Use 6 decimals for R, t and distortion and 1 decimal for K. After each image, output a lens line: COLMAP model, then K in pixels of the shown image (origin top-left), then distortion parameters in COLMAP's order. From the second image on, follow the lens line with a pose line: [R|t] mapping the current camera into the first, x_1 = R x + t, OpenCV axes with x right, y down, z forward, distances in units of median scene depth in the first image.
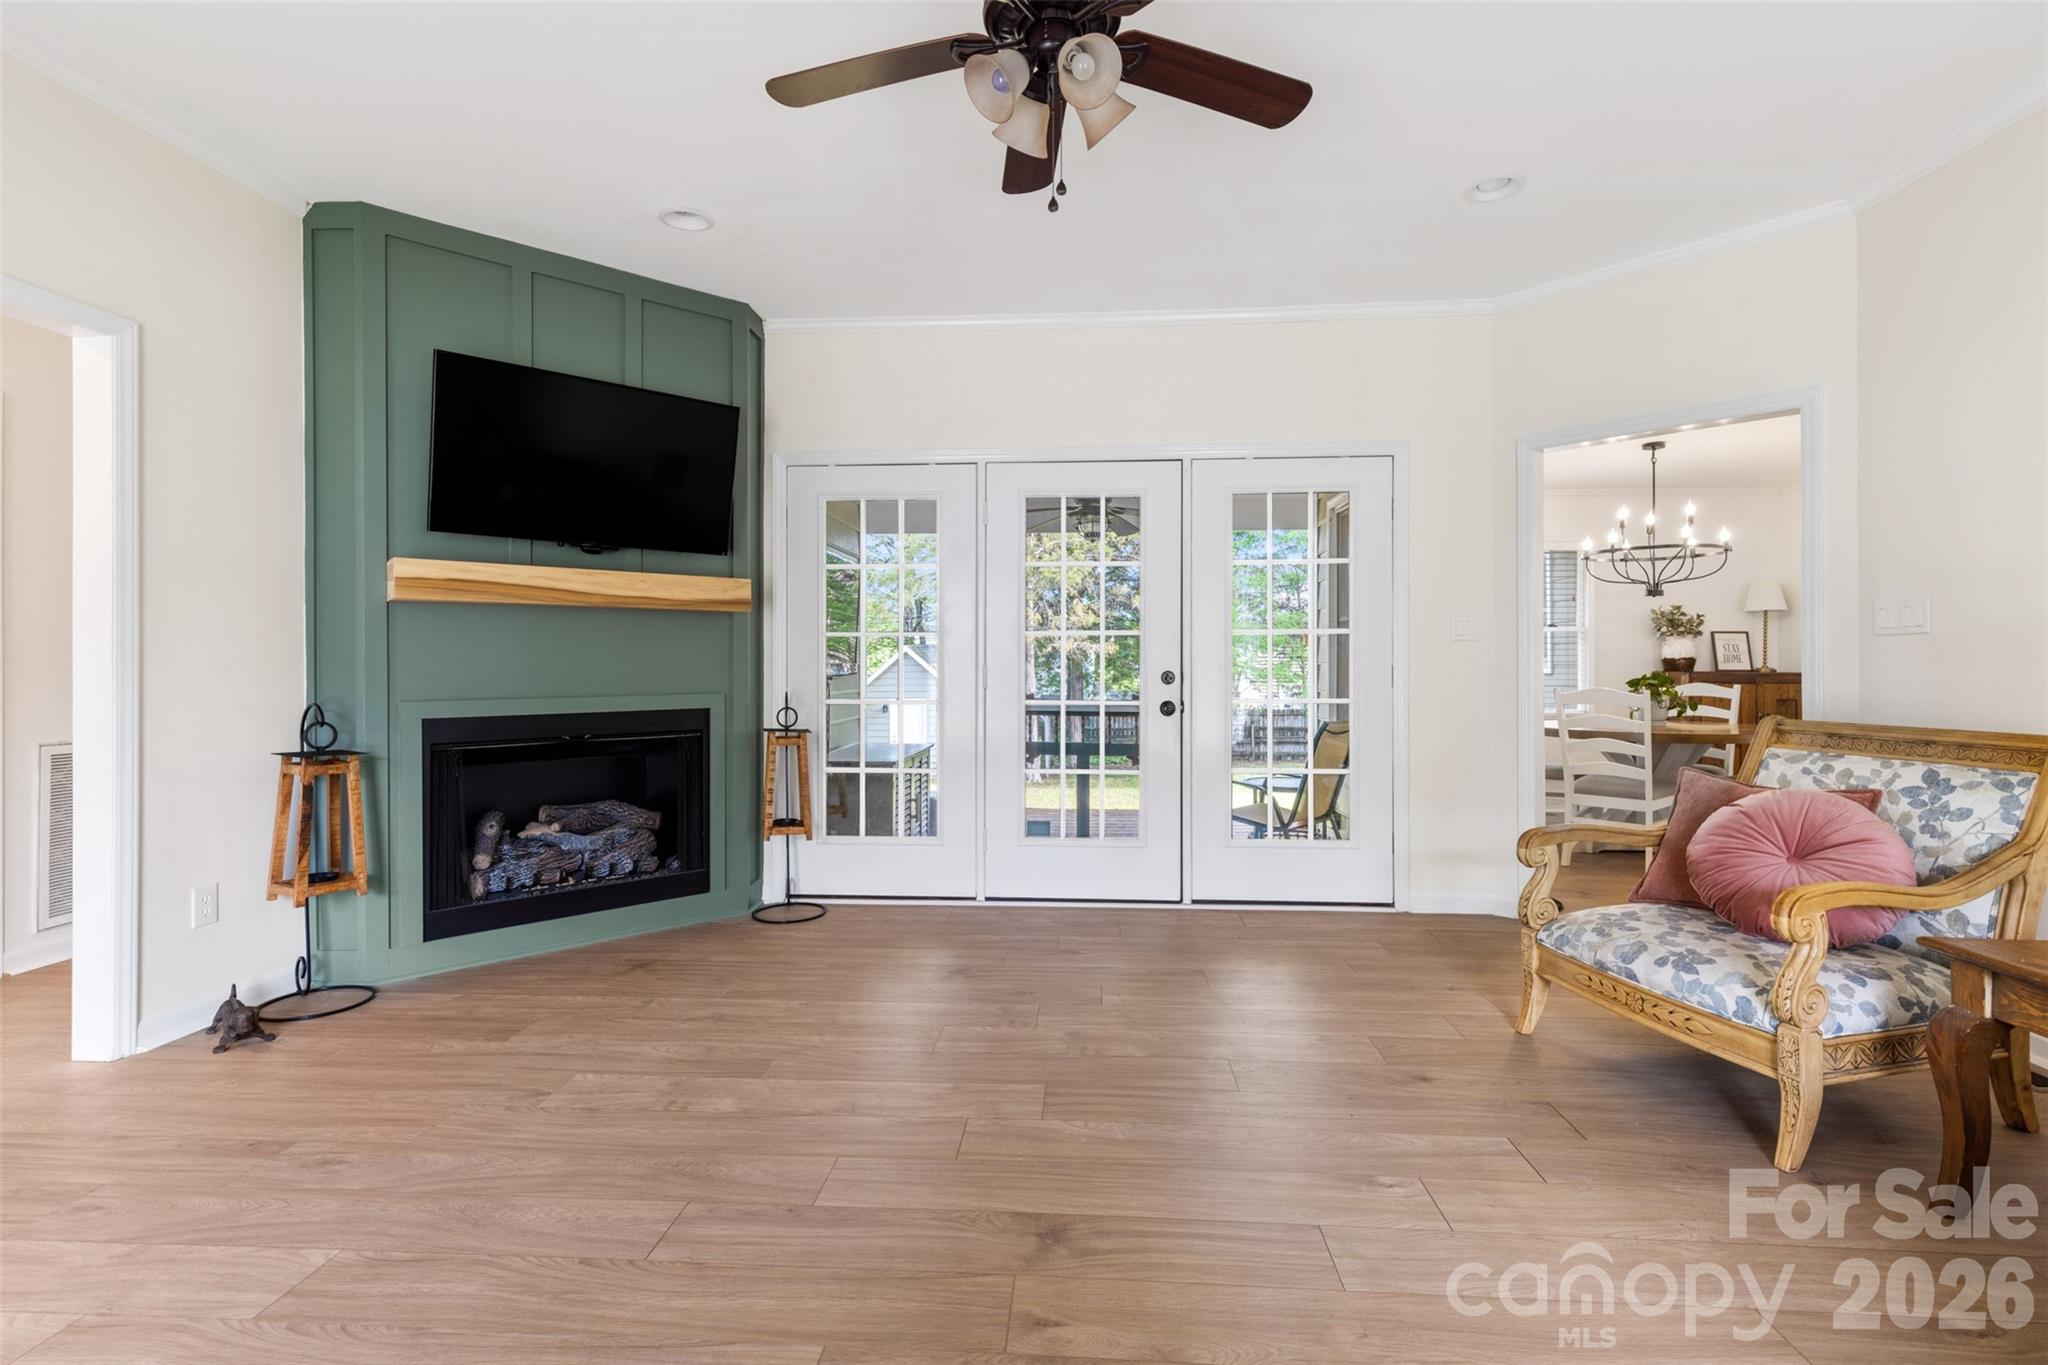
lens RADIAL K [[929.1, 0, 1026.7], [0, 929.1, 666.3], [0, 0, 1]] dist [0.001559, -0.000057]
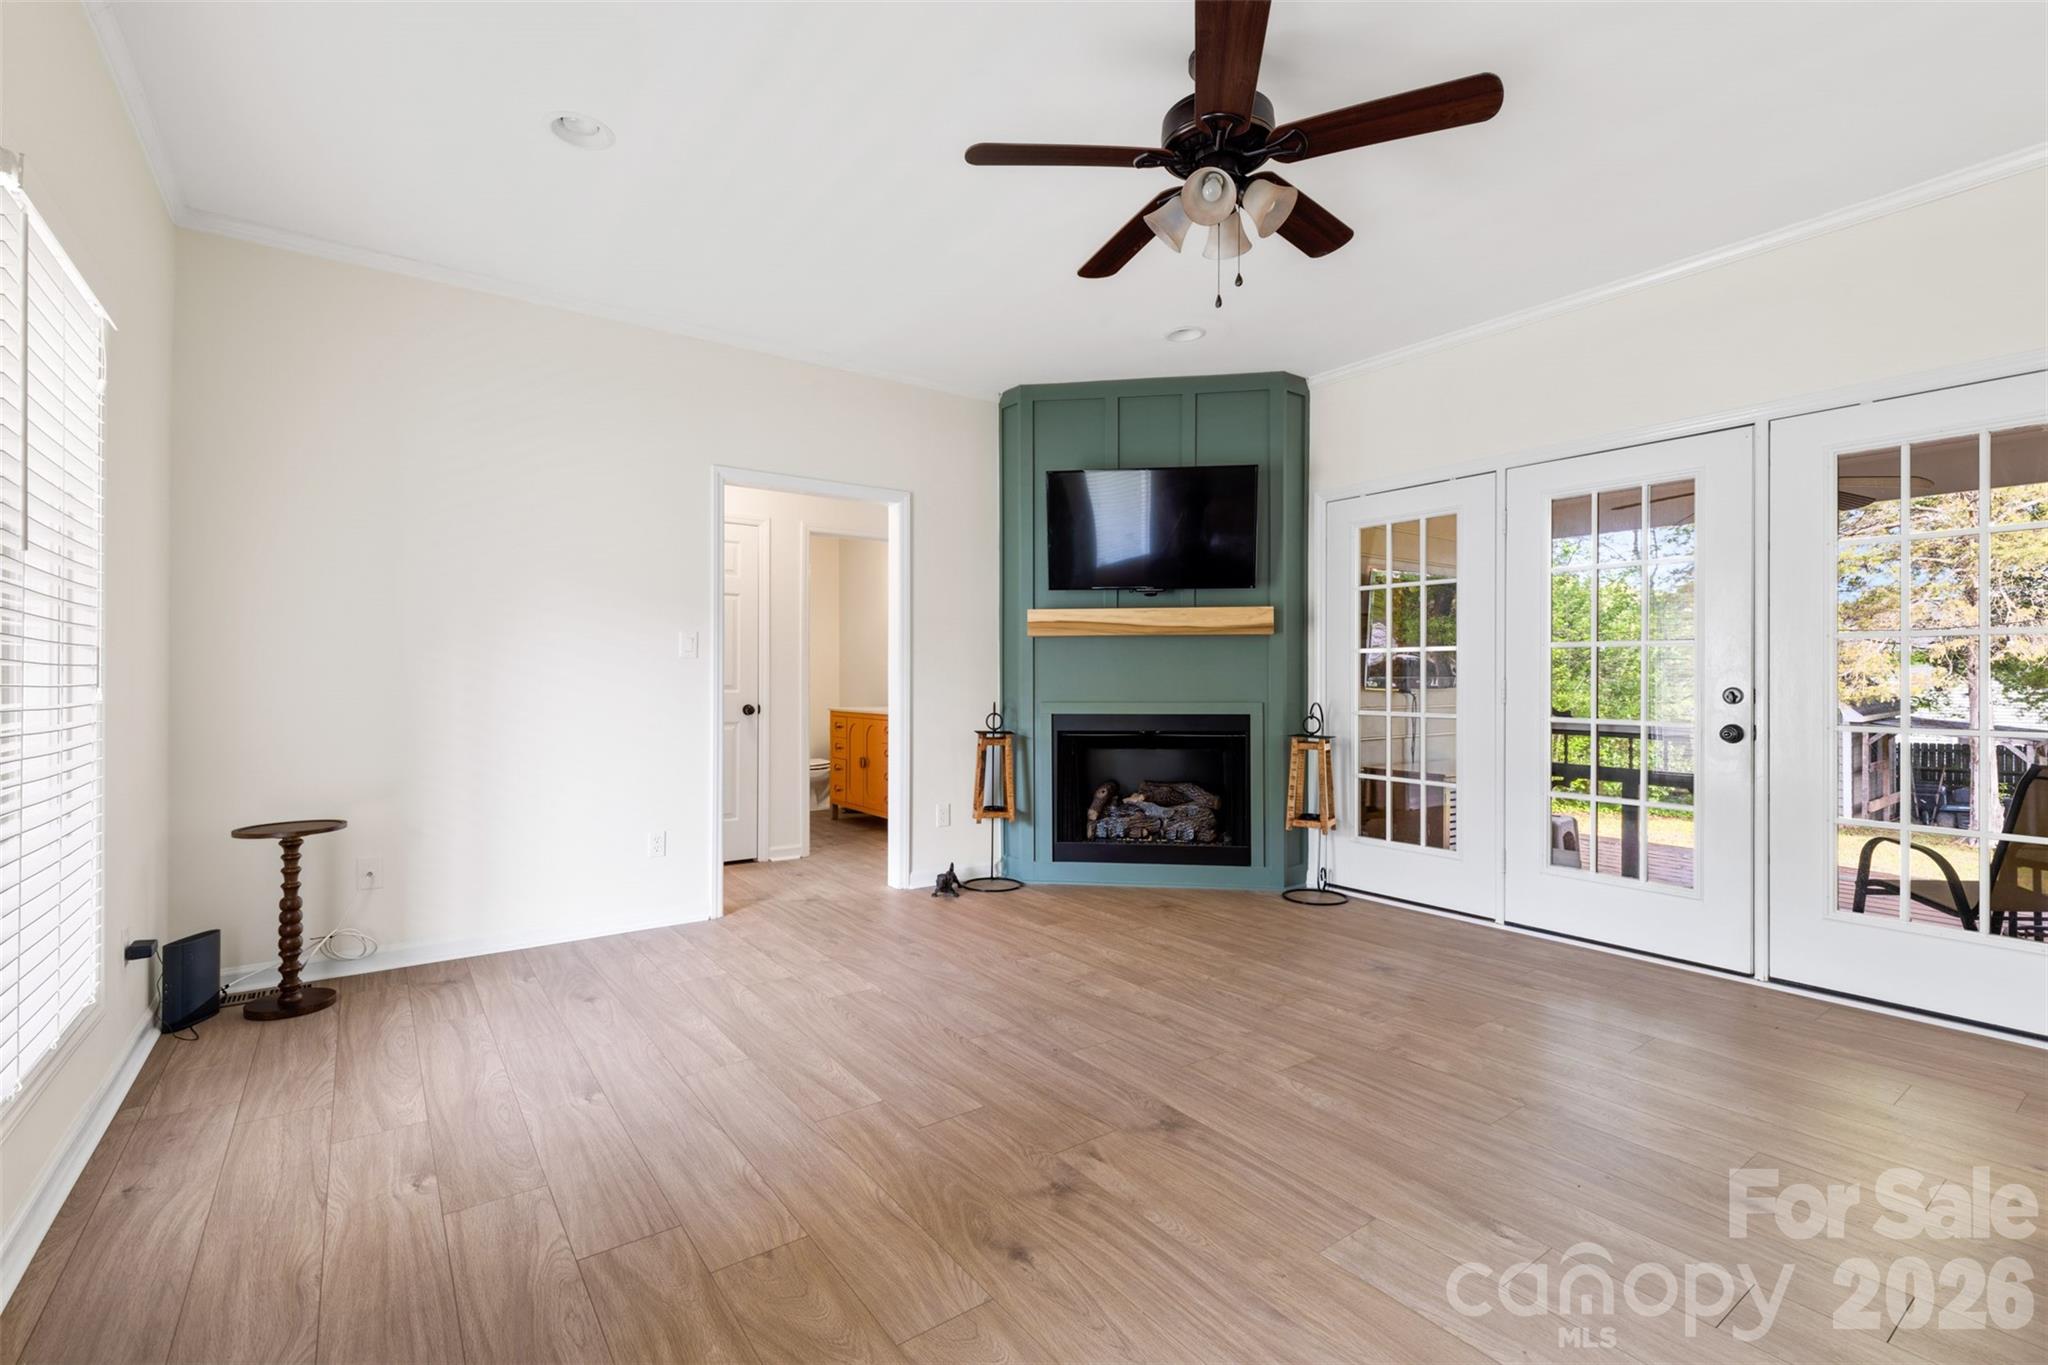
lens RADIAL K [[914.9, 0, 1041.4], [0, 914.9, 677.8], [0, 0, 1]] dist [0.001442, 0.000169]
pose [[0.643597, 0.002256, -0.765361, 0.450297], [-0.002577, 0.999996, 0.000781, -0.003225], [0.765360, 0.001470, 0.643600, 0.025643]]
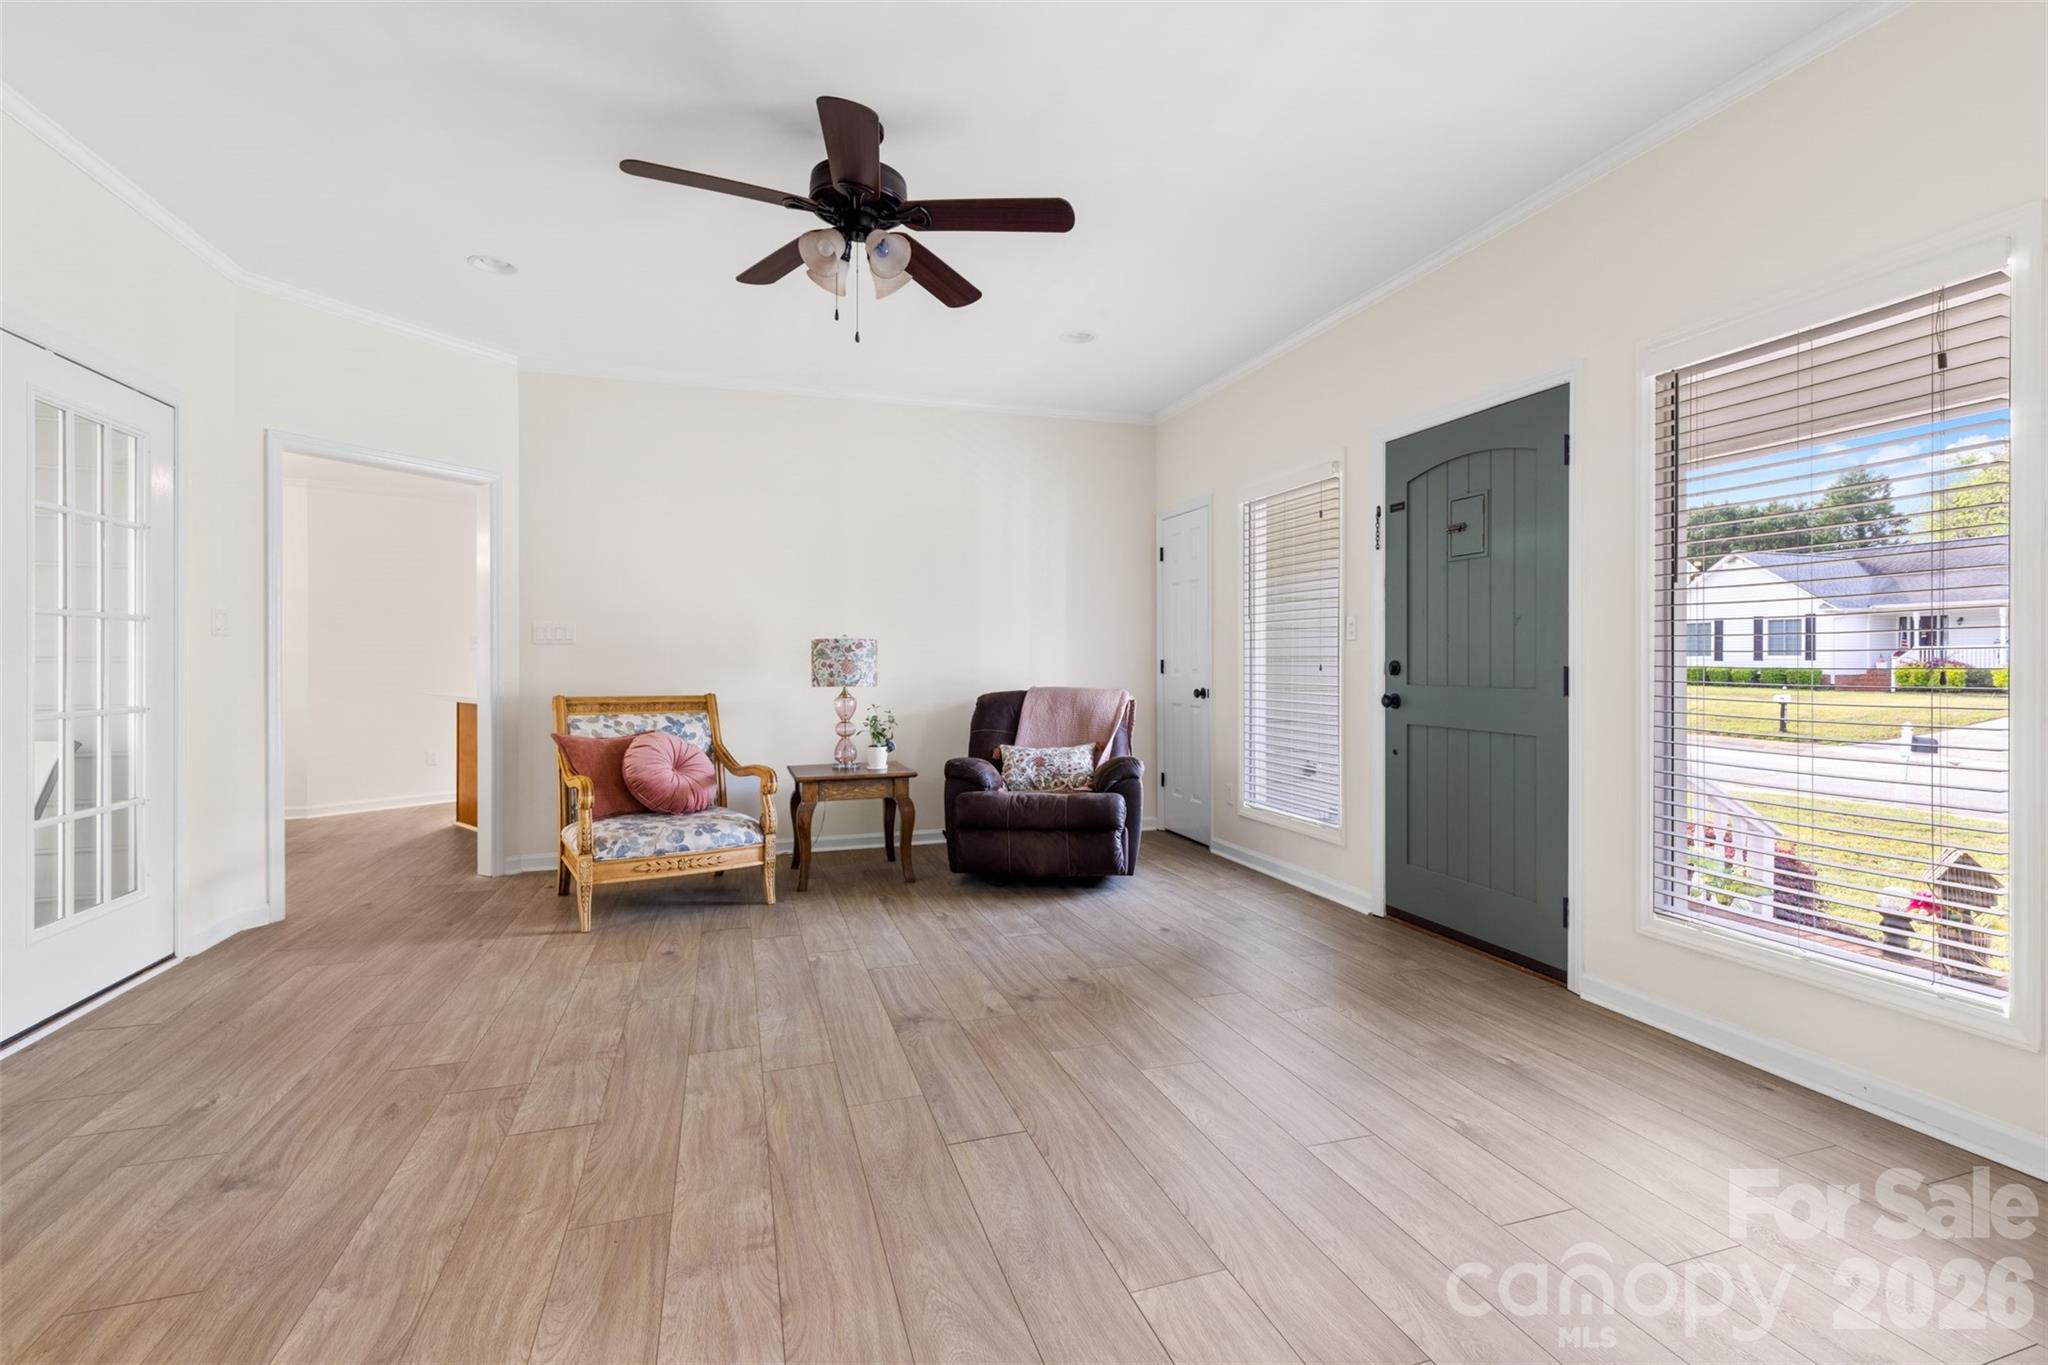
lens RADIAL K [[920.9, 0, 1031.0], [0, 920.9, 662.8], [0, 0, 1]] dist [0.004190, -0.000821]
pose [[-0.366669, -0.000251, 0.930351, -0.775425], [0.001092, 0.999999, 0.000700, -0.000903], [-0.930351, 0.001273, -0.366669, 0.712685]]
